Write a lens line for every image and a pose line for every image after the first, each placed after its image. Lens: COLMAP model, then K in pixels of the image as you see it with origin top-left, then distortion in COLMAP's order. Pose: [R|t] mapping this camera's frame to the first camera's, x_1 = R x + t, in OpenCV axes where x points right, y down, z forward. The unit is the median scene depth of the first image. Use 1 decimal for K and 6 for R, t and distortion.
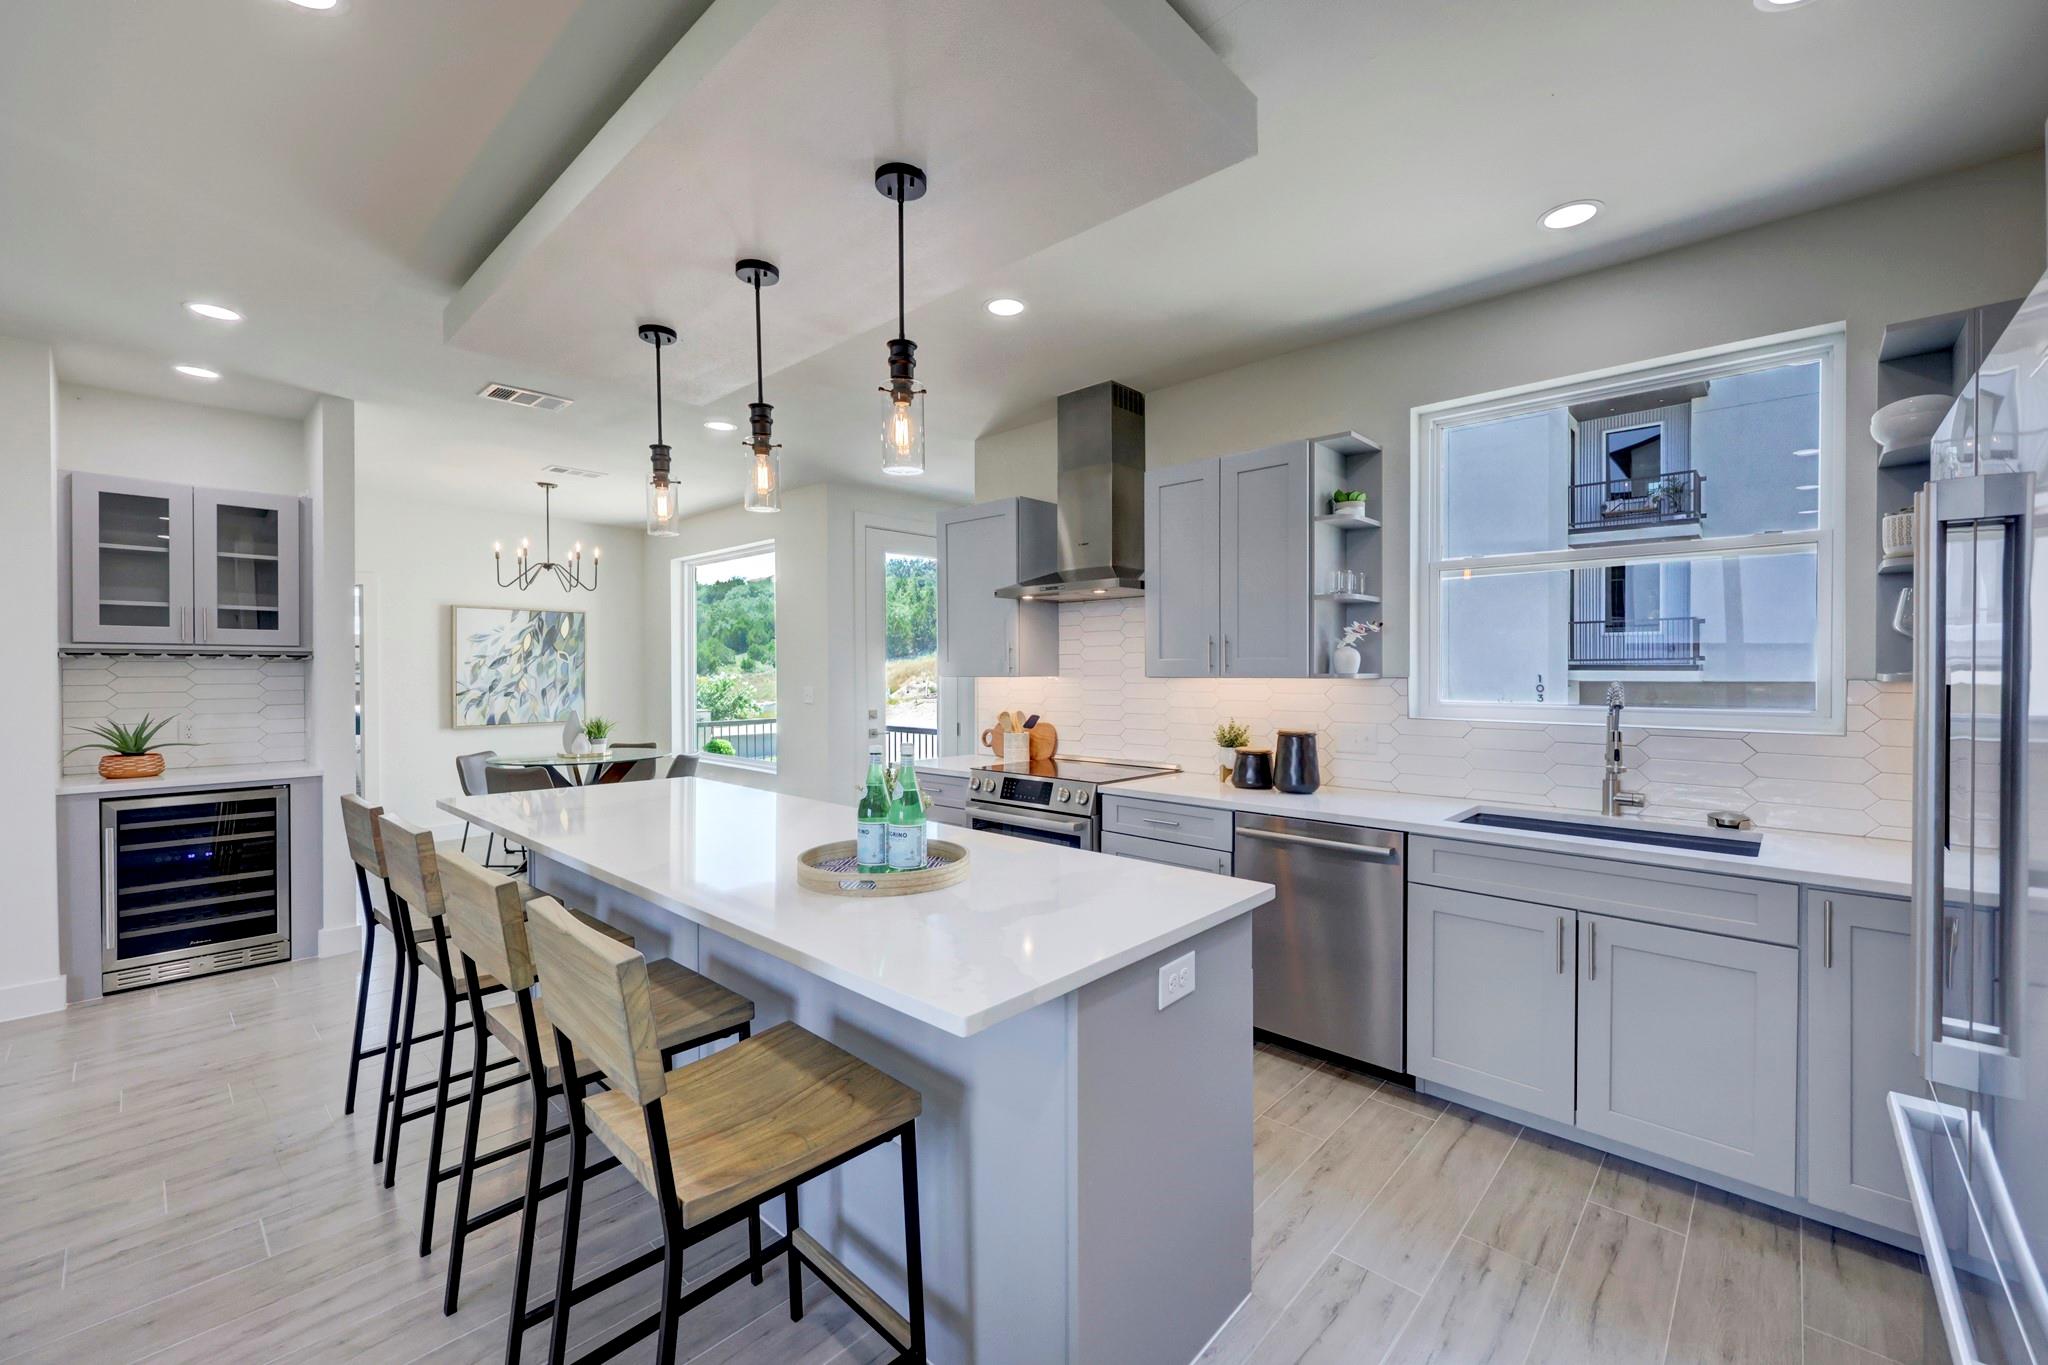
lens RADIAL K [[832.6, 0, 1028.8], [0, 832.6, 678.4], [0, 0, 1]] dist [0.000649, 0.000008]
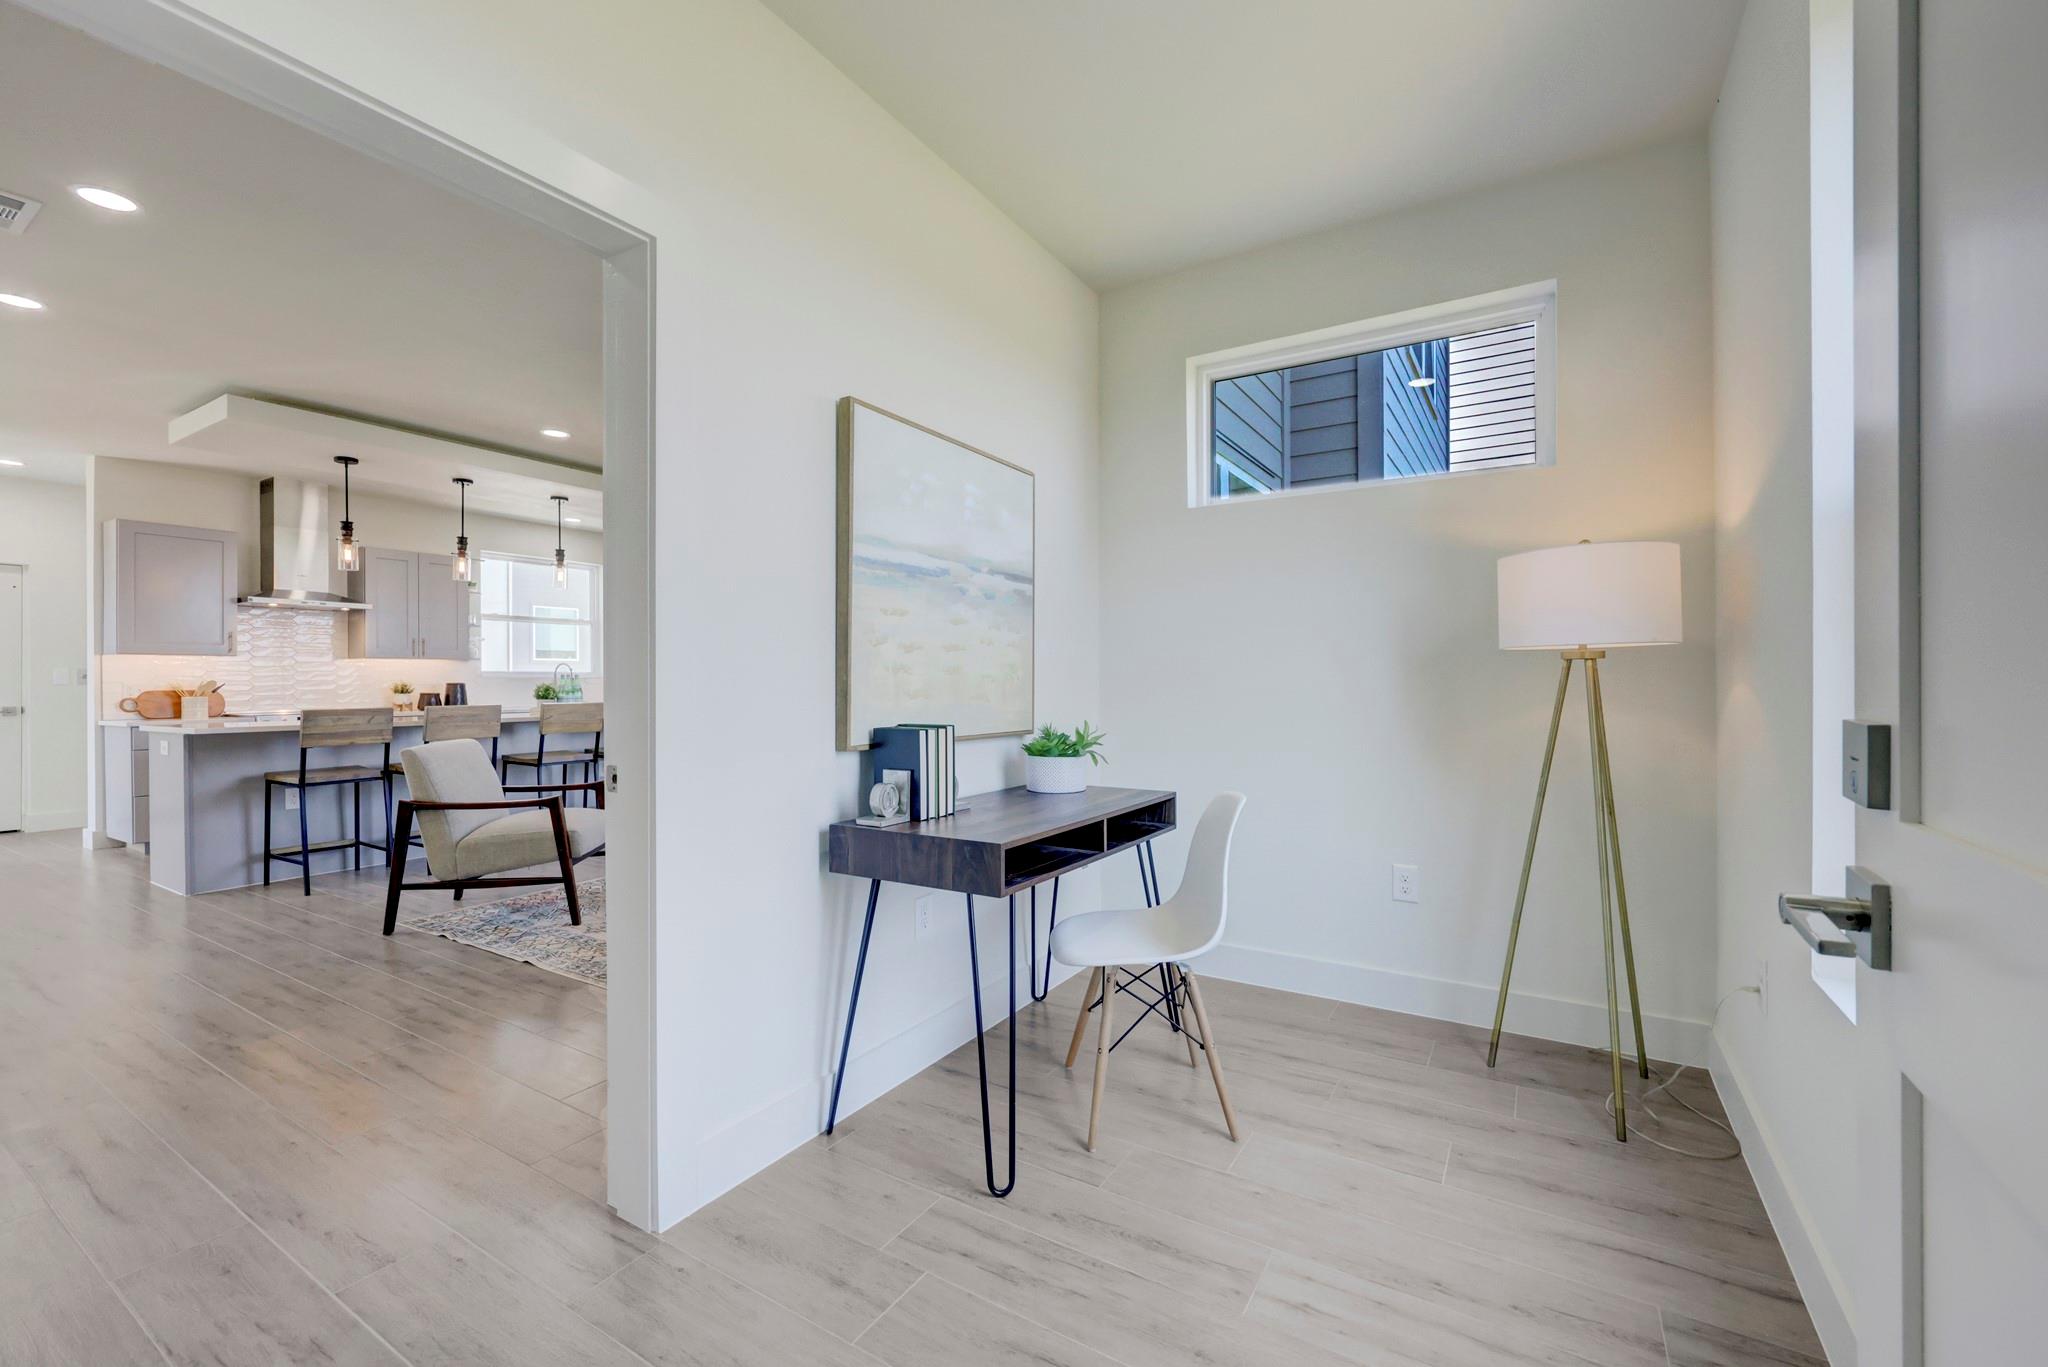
lens RADIAL K [[832.6, 0, 1036.0], [0, 832.6, 677.3], [0, 0, 1]] dist [0.000649, 0.000008]
pose [[-0.194295, 0.005112, 0.980930, -1.741322], [0.013090, 0.999911, -0.002618, 0.059142], [-0.980856, 0.012332, -0.194345, -0.081628]]
